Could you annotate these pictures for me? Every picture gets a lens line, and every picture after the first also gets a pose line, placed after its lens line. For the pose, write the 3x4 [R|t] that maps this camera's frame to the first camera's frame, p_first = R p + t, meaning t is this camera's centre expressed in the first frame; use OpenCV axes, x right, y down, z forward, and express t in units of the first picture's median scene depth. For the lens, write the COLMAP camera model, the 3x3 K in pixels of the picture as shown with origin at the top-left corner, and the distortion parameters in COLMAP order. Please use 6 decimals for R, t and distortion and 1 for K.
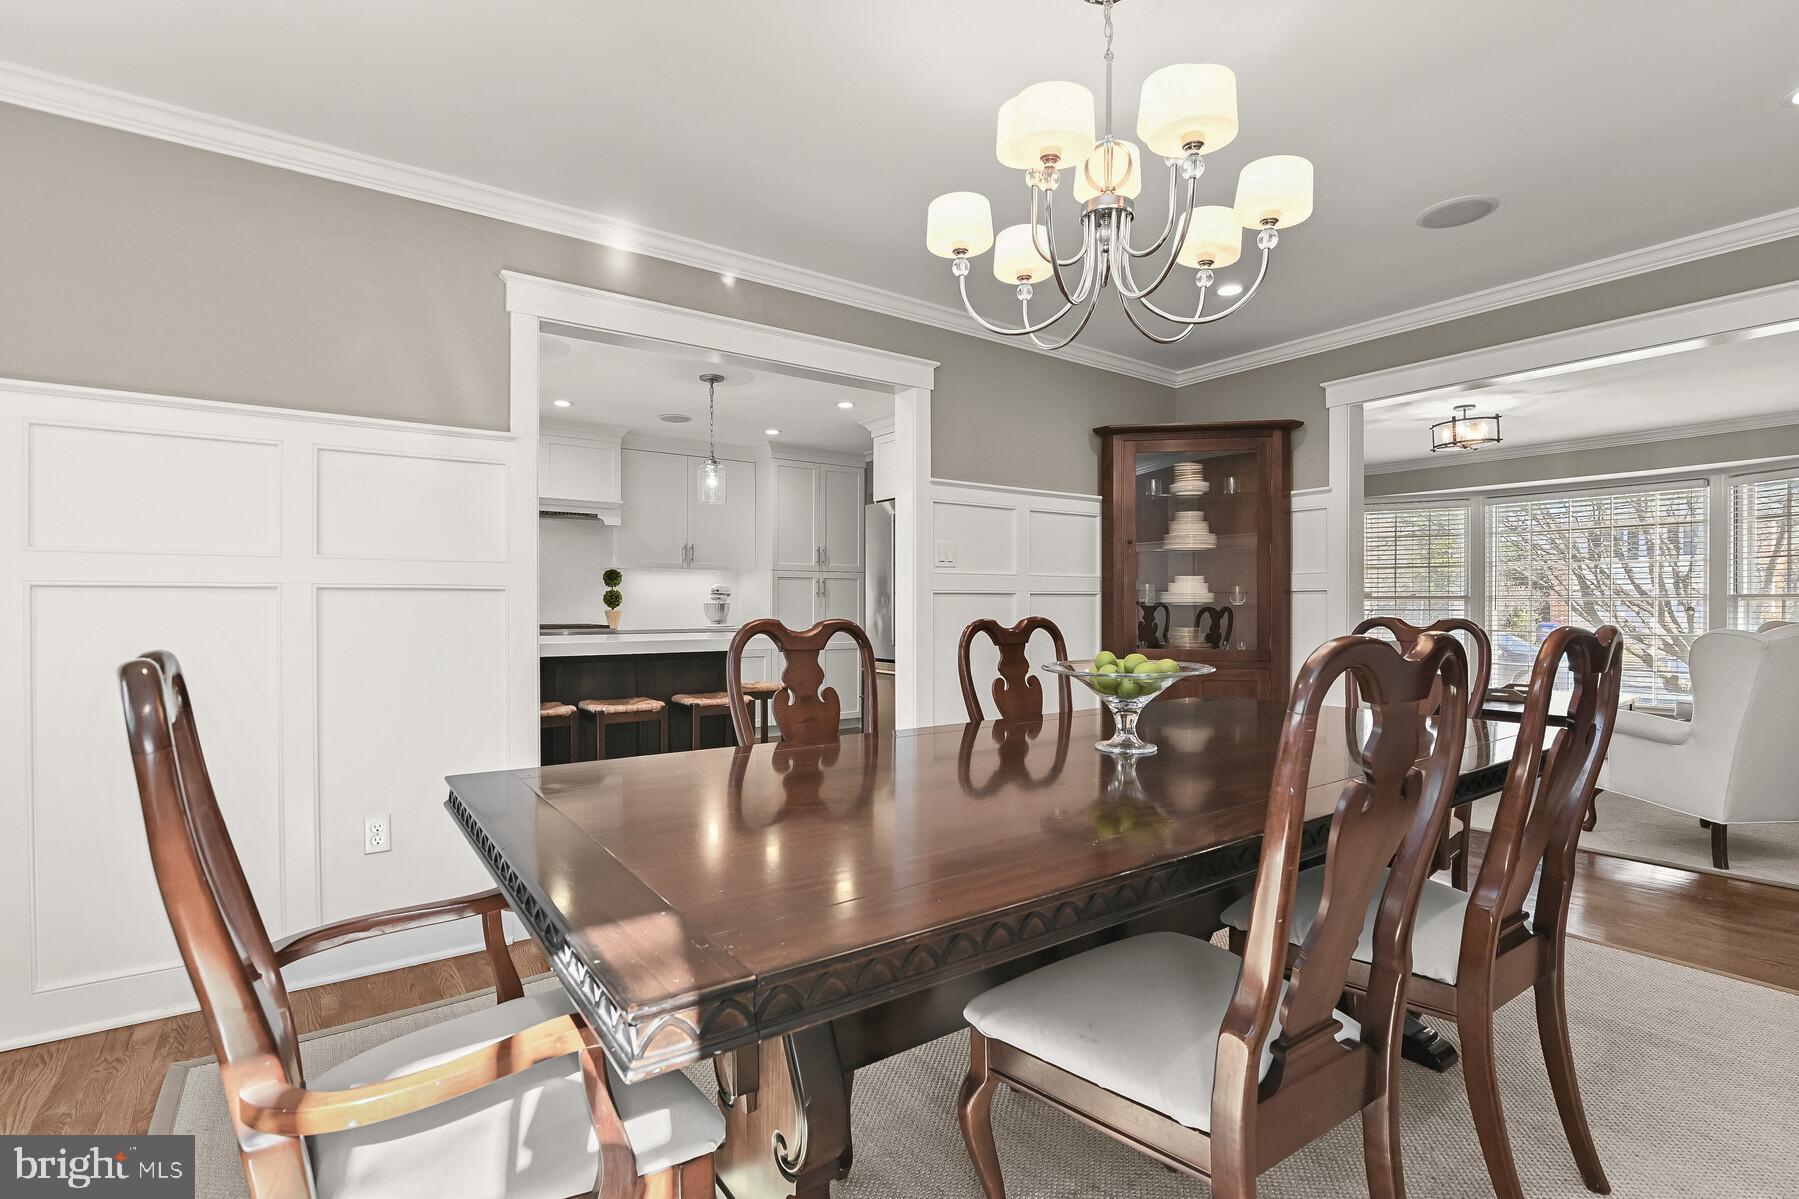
lens RADIAL K [[836.6, 0, 904.2], [0, 836.6, 599.0], [0, 0, 1]] dist [-0.002891, -0.000171]
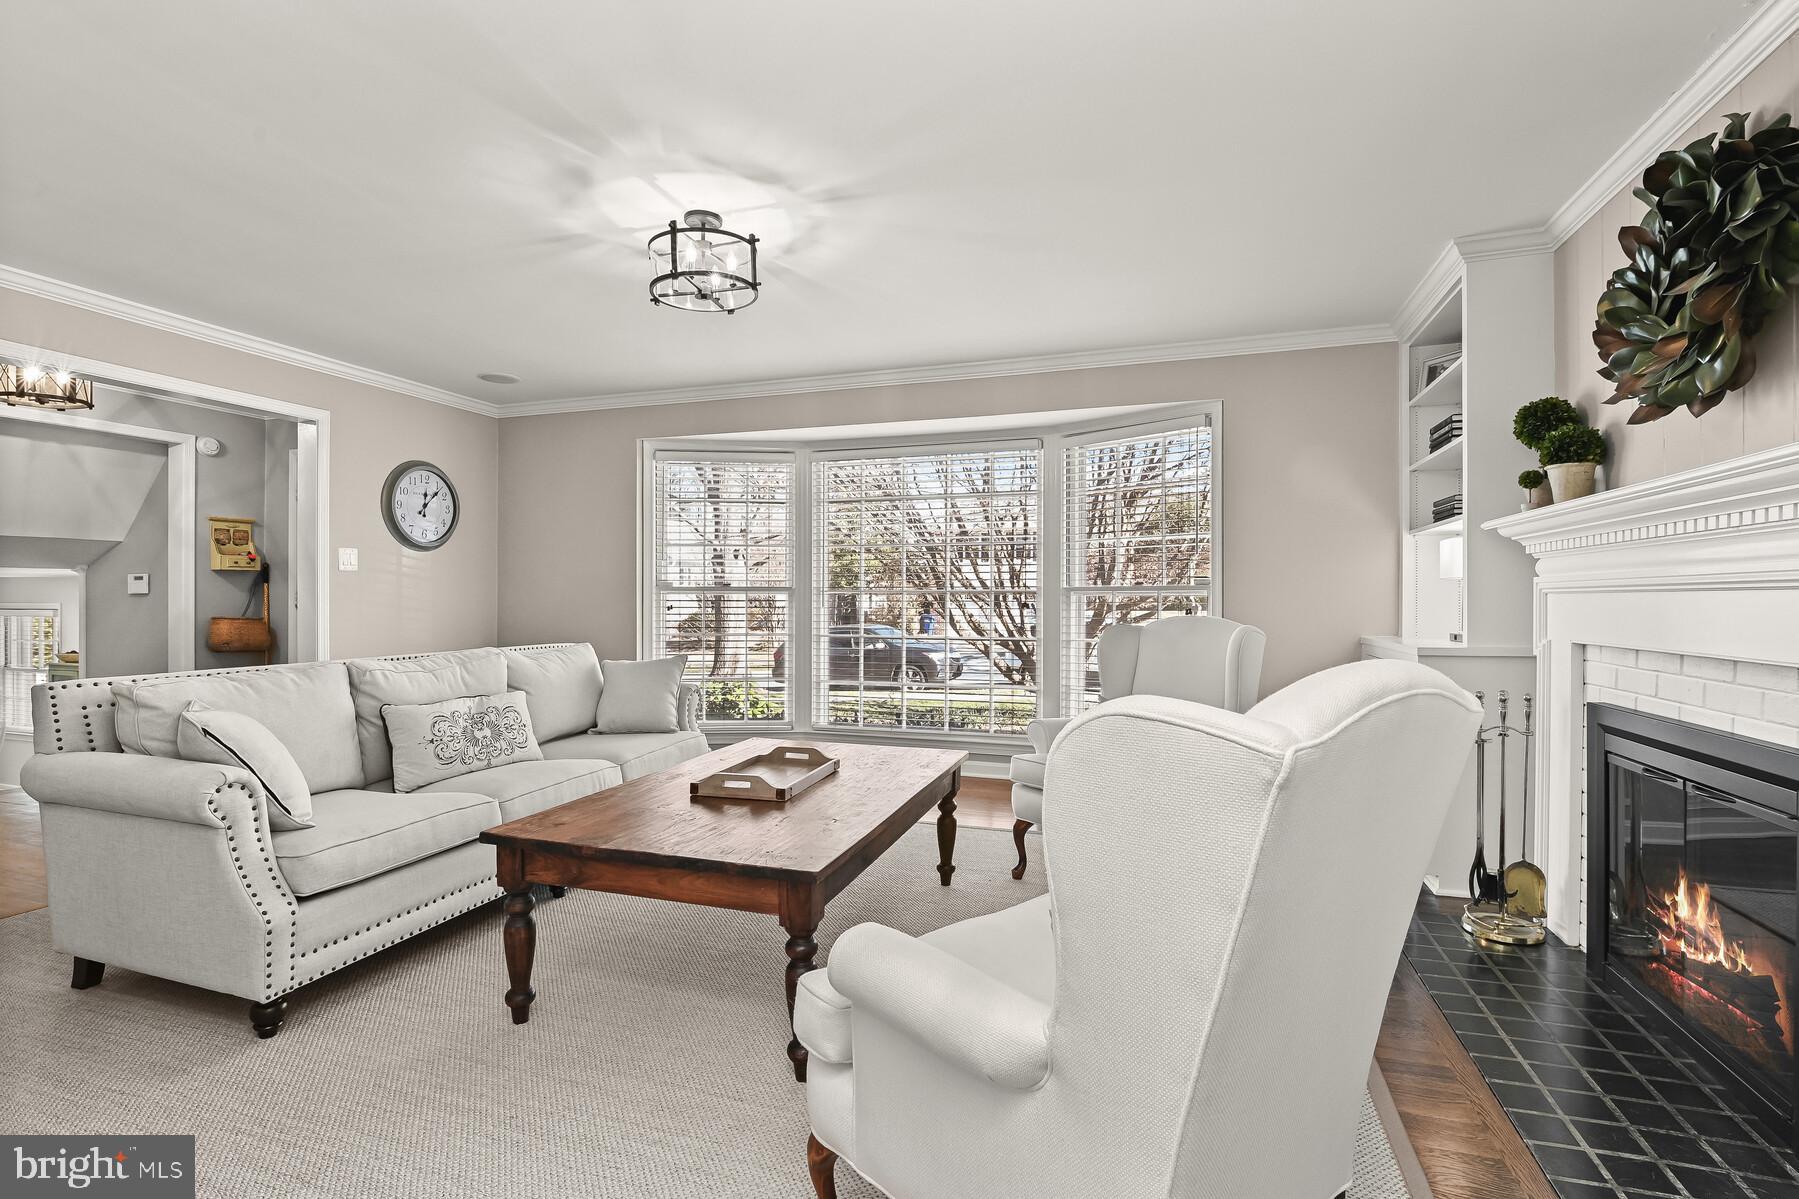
lens RADIAL K [[836.6, 0, 900.2], [0, 836.6, 599.0], [0, 0, 1]] dist [-0.002891, -0.000171]
pose [[0.817477, -0.004638, 0.575942, 0.415037], [0.001685, 0.999983, 0.005661, 0.000581], [-0.575959, -0.003657, 0.817471, 0.448027]]
